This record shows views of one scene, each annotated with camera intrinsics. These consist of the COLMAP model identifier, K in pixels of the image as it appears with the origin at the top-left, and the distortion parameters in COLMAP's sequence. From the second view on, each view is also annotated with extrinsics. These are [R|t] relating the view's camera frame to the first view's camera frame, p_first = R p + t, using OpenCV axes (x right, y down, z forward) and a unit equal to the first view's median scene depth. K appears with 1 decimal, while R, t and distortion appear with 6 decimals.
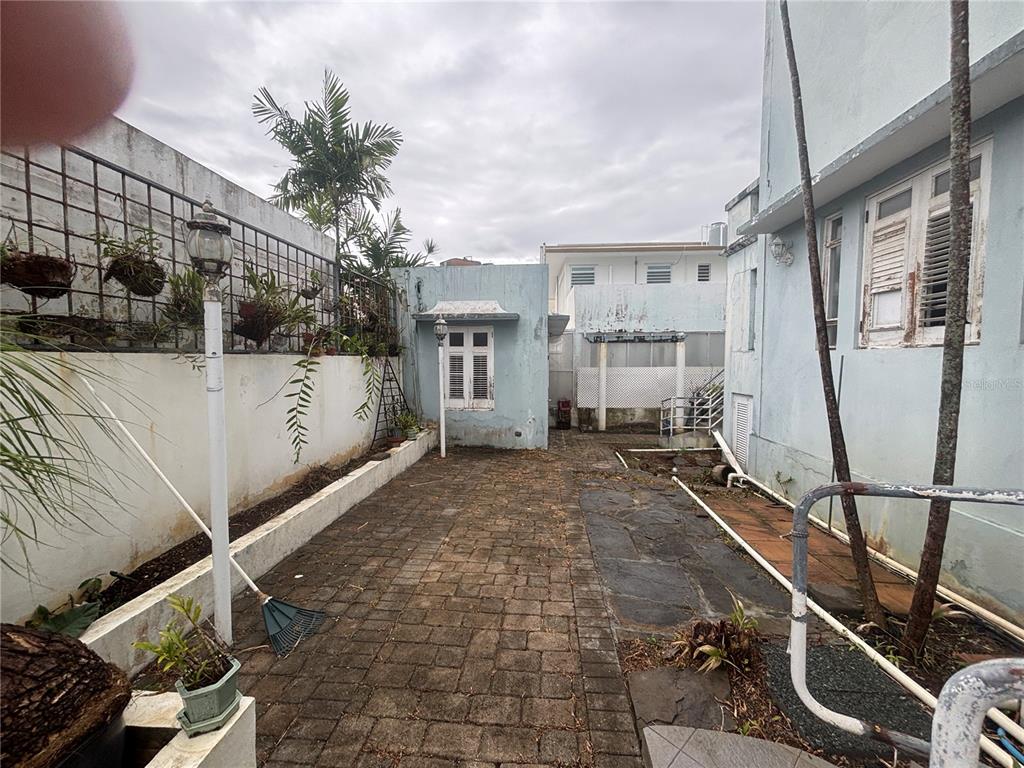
lens RADIAL K [[412.2, 0, 508.0], [0, 412.2, 381.7], [0, 0, 1]] dist [0.029425, 0.000087]
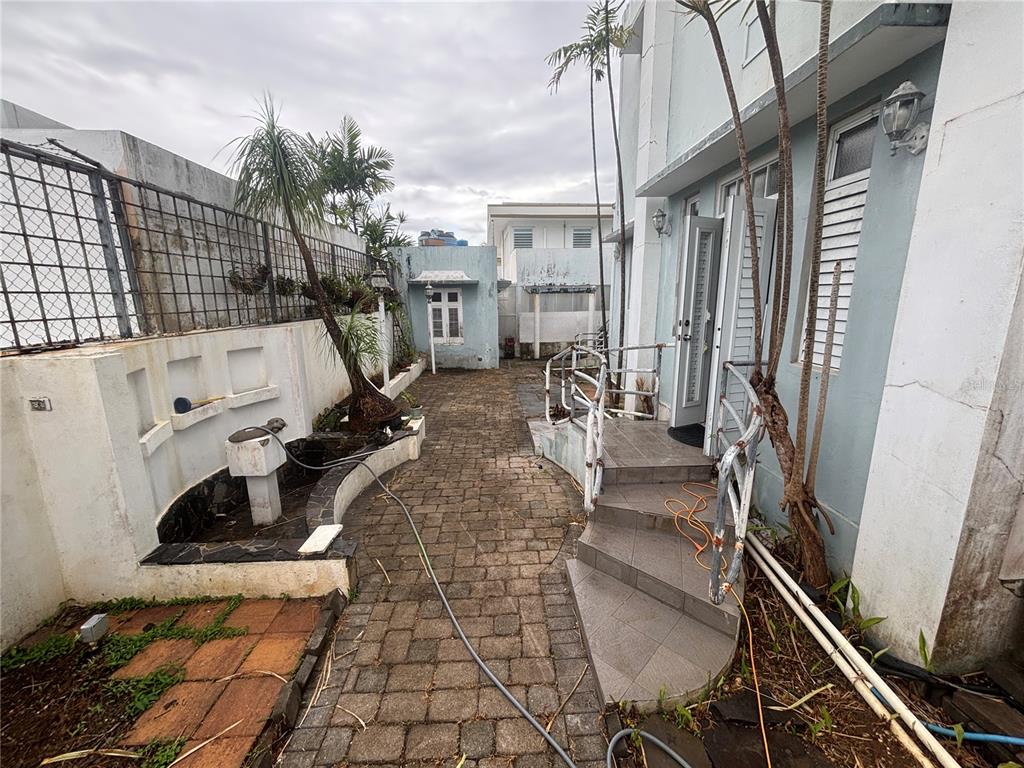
lens RADIAL K [[412.2, 0, 513.7], [0, 412.2, 387.3], [0, 0, 1]] dist [0.029425, 0.000087]
pose [[0.990119, -0.039113, 0.134668, -0.062350], [0.017557, 0.987335, 0.157678, -0.011438], [-0.139129, -0.153755, 0.978265, -0.549873]]
